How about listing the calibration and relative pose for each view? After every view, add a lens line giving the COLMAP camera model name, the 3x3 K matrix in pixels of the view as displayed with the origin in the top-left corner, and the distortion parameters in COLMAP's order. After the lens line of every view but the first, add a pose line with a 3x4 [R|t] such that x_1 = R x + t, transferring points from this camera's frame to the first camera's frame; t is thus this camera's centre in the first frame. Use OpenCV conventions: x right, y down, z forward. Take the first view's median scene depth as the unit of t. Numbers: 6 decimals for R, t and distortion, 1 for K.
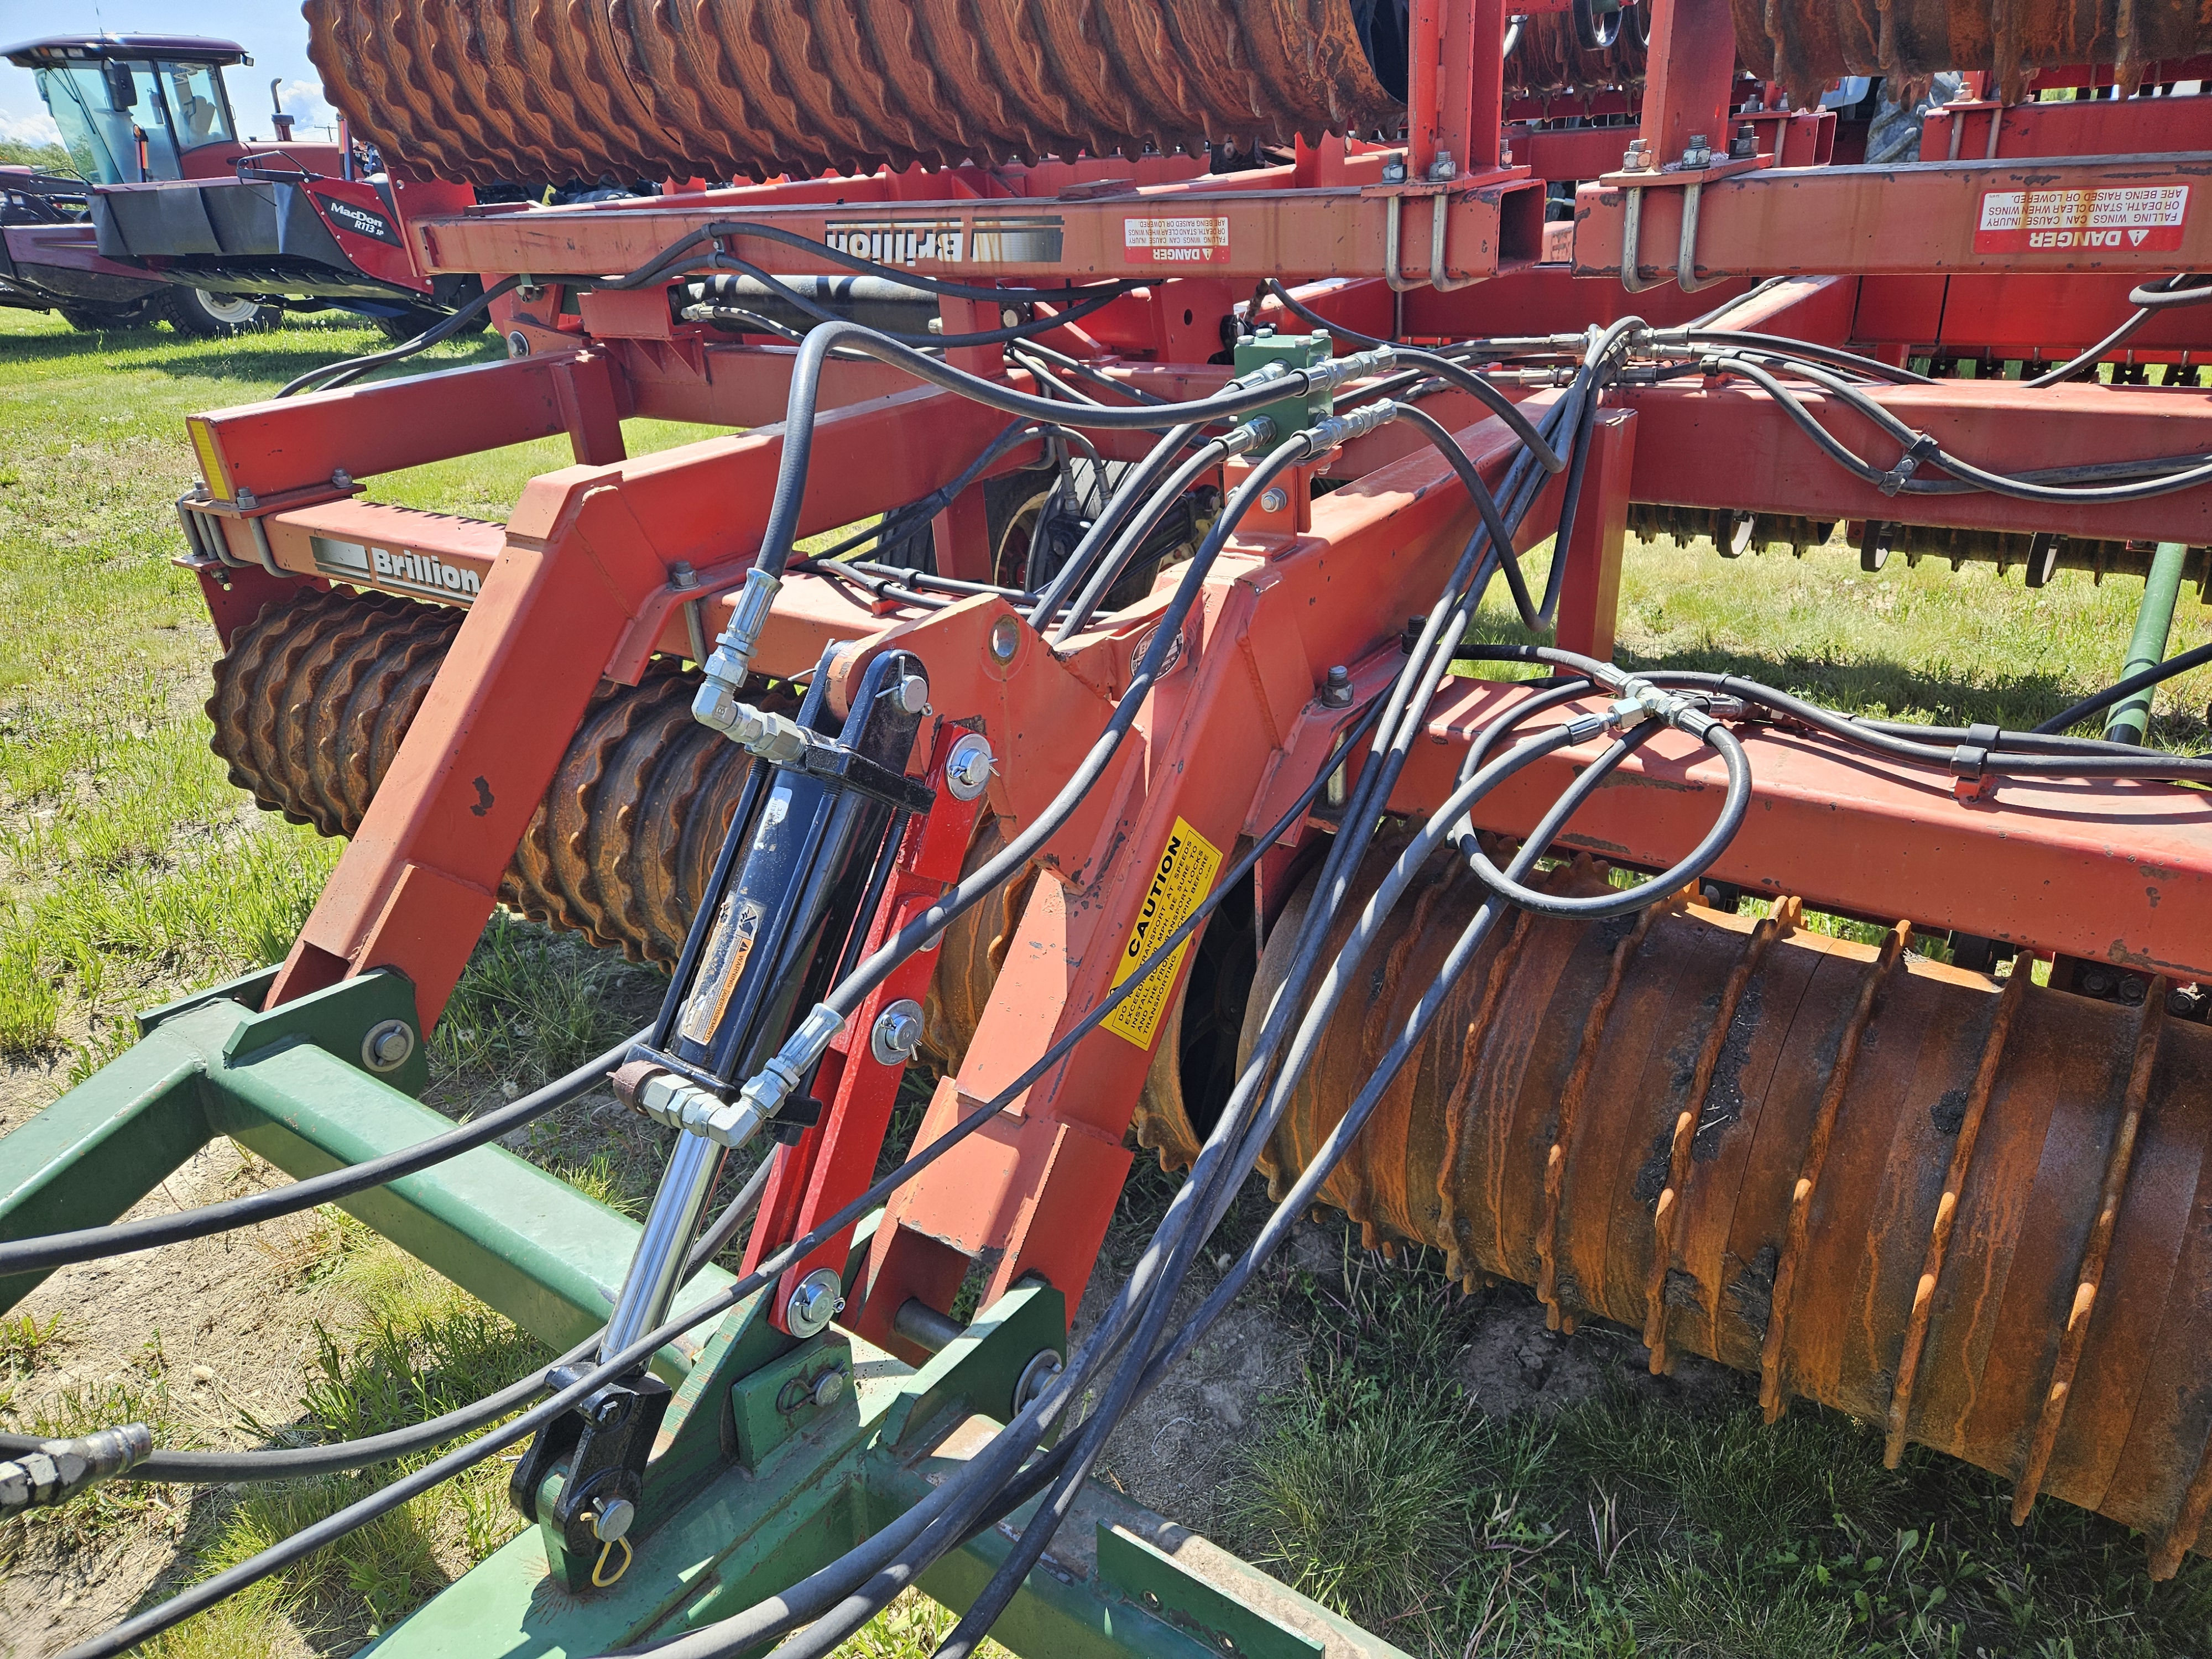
lens RADIAL K [[1534.7, 0, 1101.8], [0, 1534.7, 869.7], [0, 0, 1]] dist [0.095602, -0.097203]
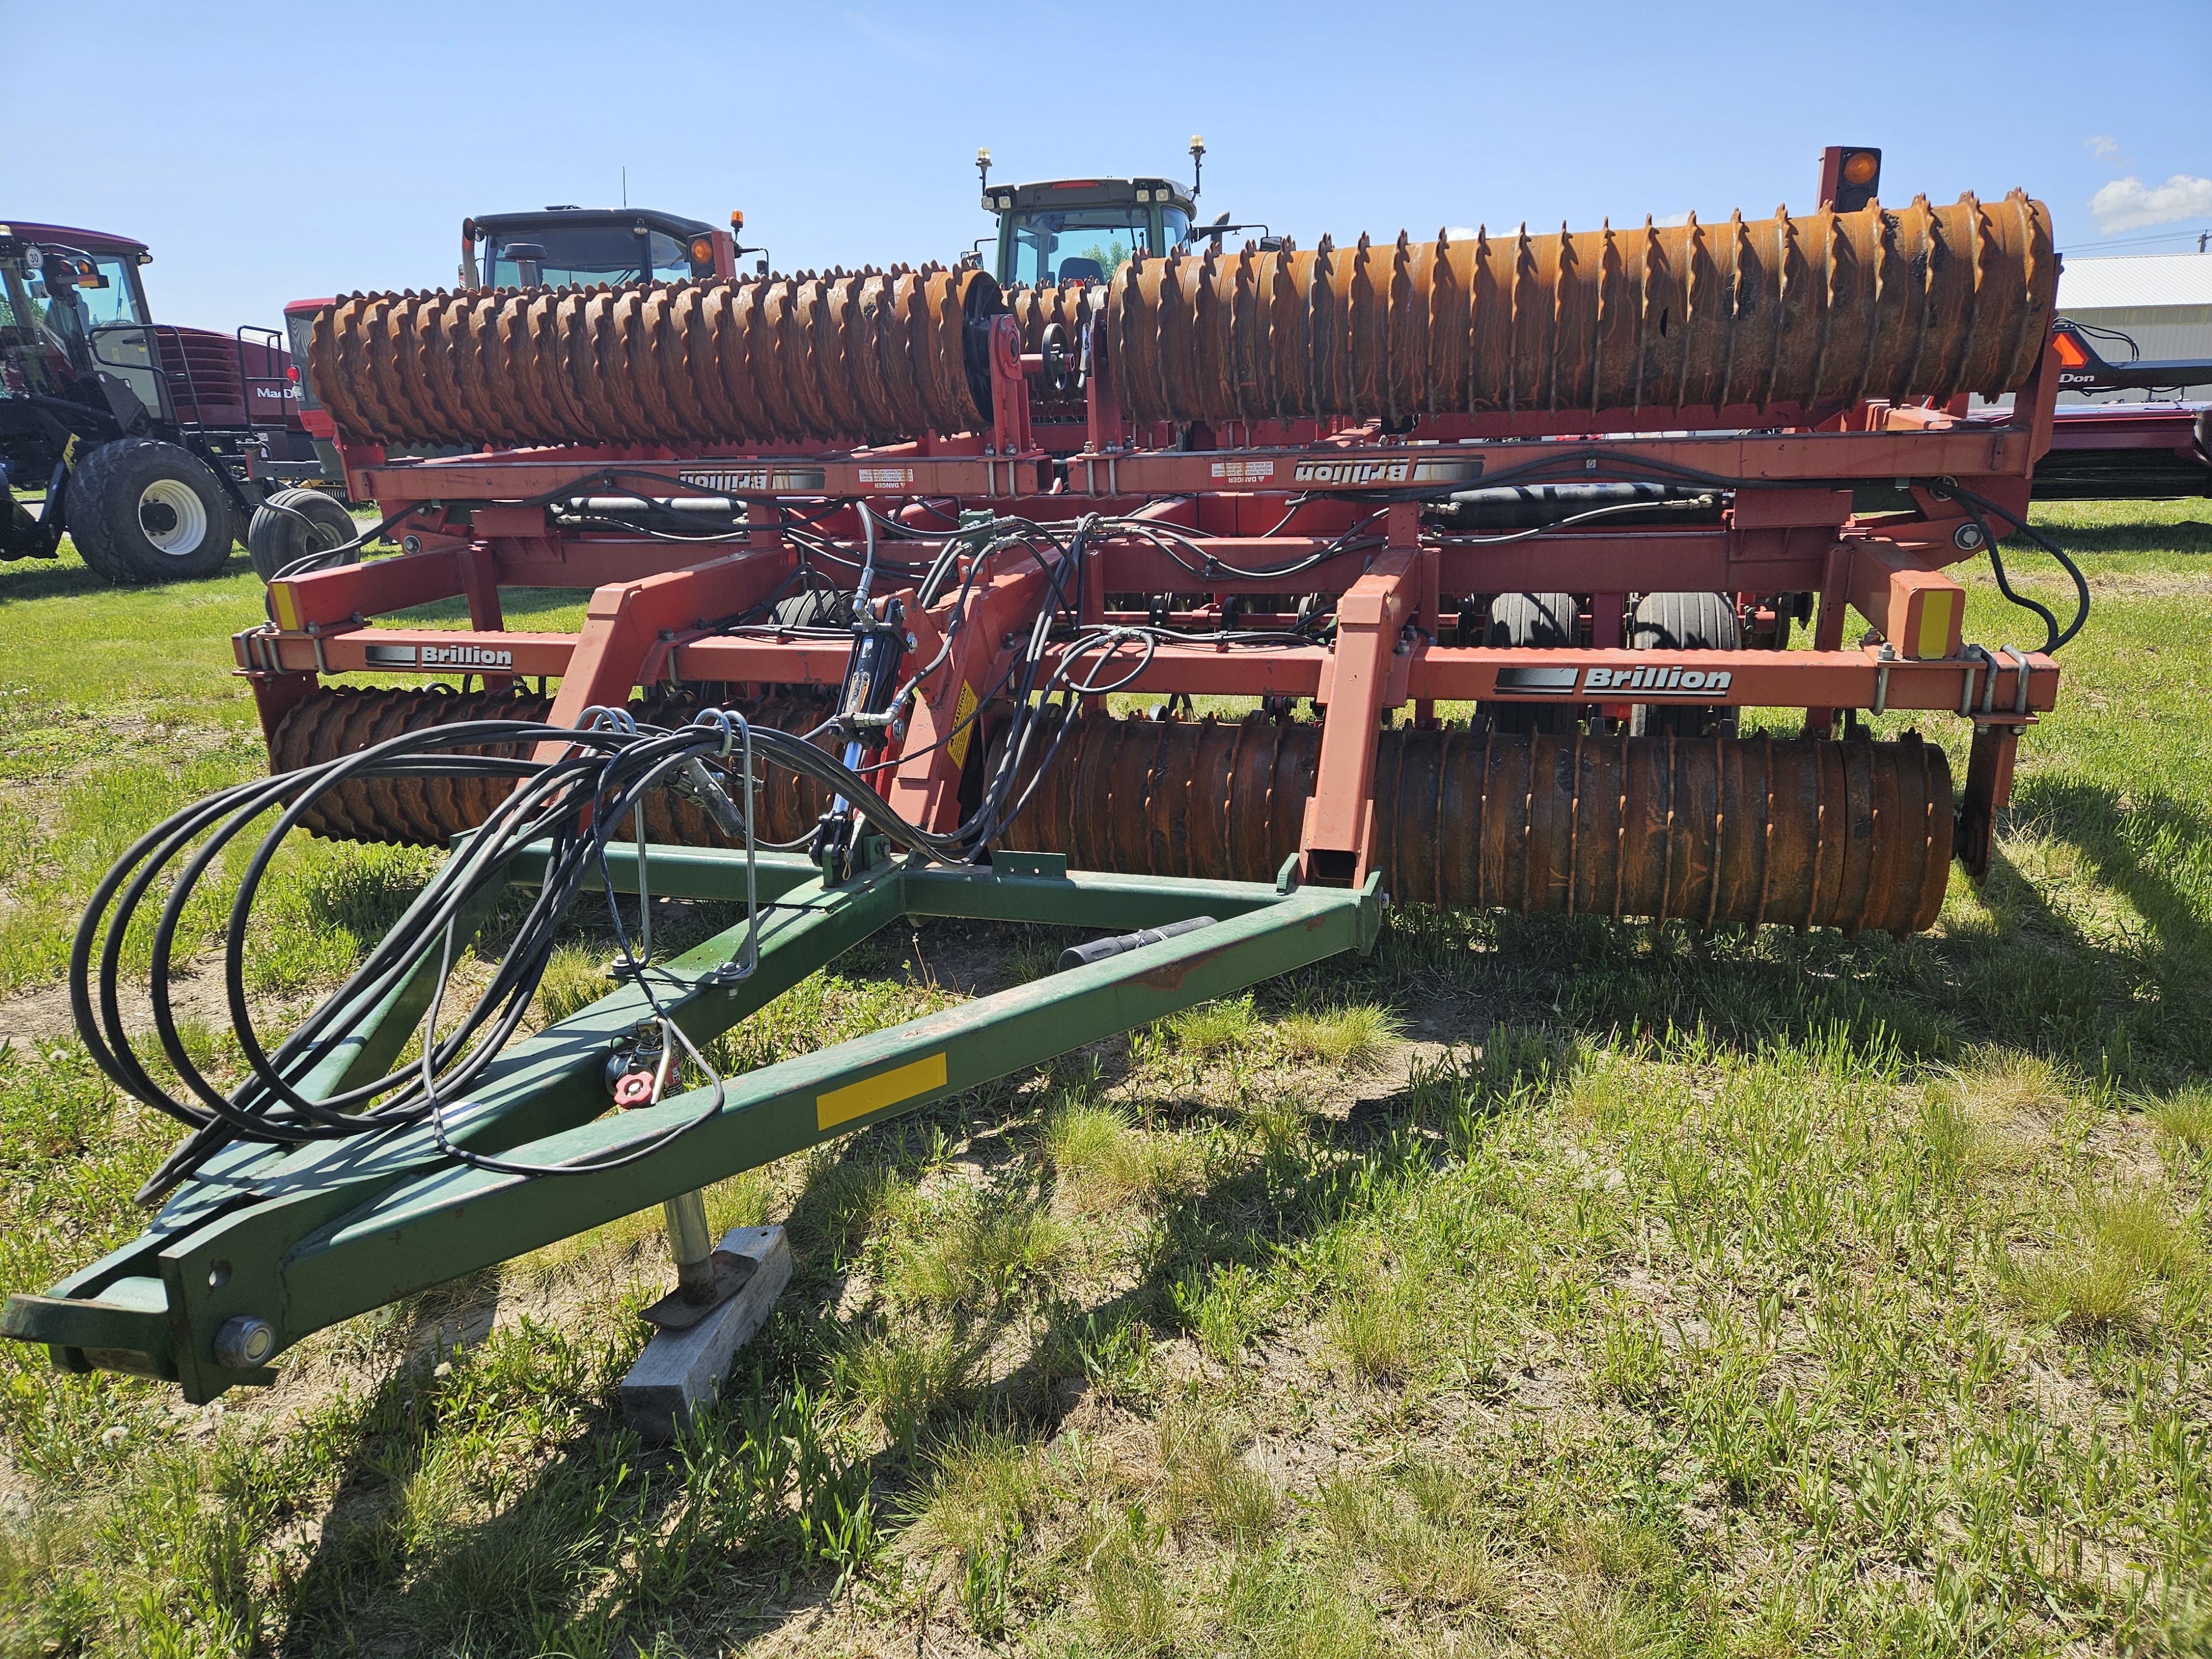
lens RADIAL K [[1534.7, 0, 1101.8], [0, 1534.7, 869.7], [0, 0, 1]] dist [0.095602, -0.097203]
pose [[0.946978, -0.081051, 0.310908, -0.413801], [0.123619, 0.985081, -0.119722, 0.454485], [-0.296566, 0.151808, 0.942869, -1.105382]]
